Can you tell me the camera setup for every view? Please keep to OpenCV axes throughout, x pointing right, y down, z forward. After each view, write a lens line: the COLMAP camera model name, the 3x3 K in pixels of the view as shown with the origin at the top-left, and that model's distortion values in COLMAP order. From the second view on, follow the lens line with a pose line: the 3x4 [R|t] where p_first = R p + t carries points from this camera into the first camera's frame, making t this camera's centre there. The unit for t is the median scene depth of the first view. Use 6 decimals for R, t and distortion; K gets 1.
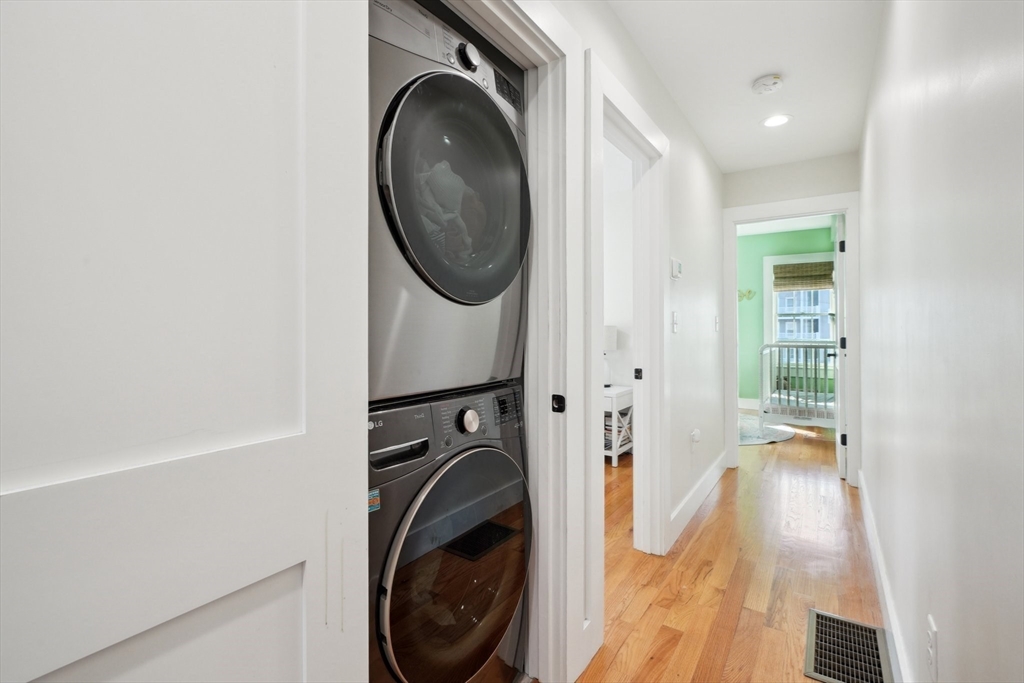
lens RADIAL K [[468.3, 0, 515.9], [0, 468.3, 331.4], [0, 0, 1]] dist [-0.001338, 0.002899]
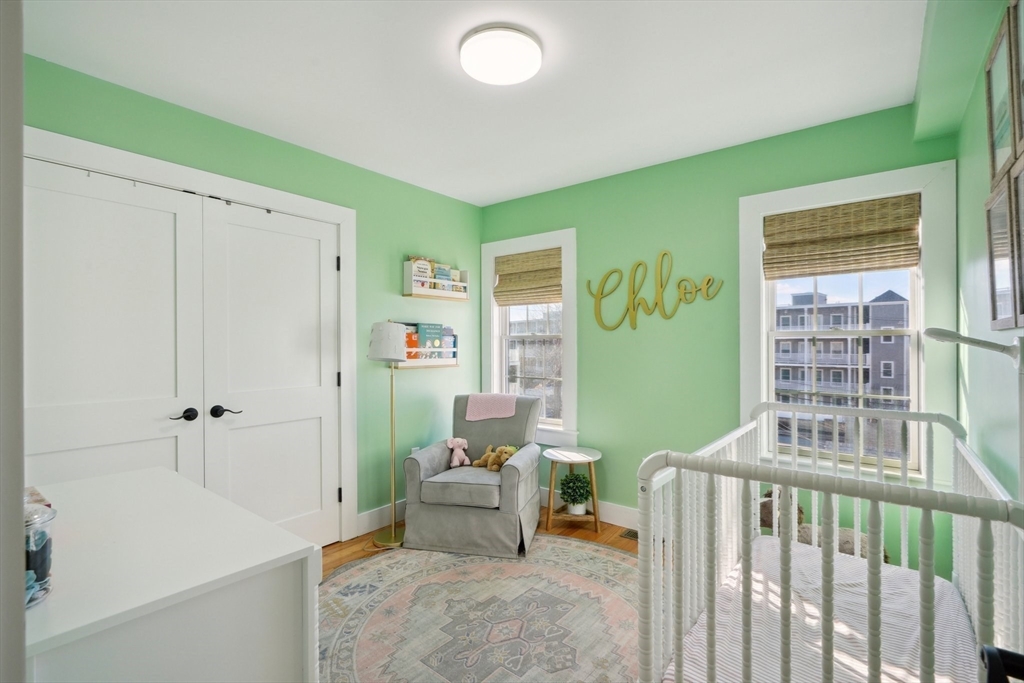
lens RADIAL K [[468.3, 0, 507.7], [0, 468.3, 346.5], [0, 0, 1]] dist [-0.001338, 0.002899]
pose [[0.996553, 0.003575, -0.082884, 0.358360], [-0.004183, 0.999966, -0.007168, -0.020487], [0.082856, 0.007490, 0.996533, 0.565566]]
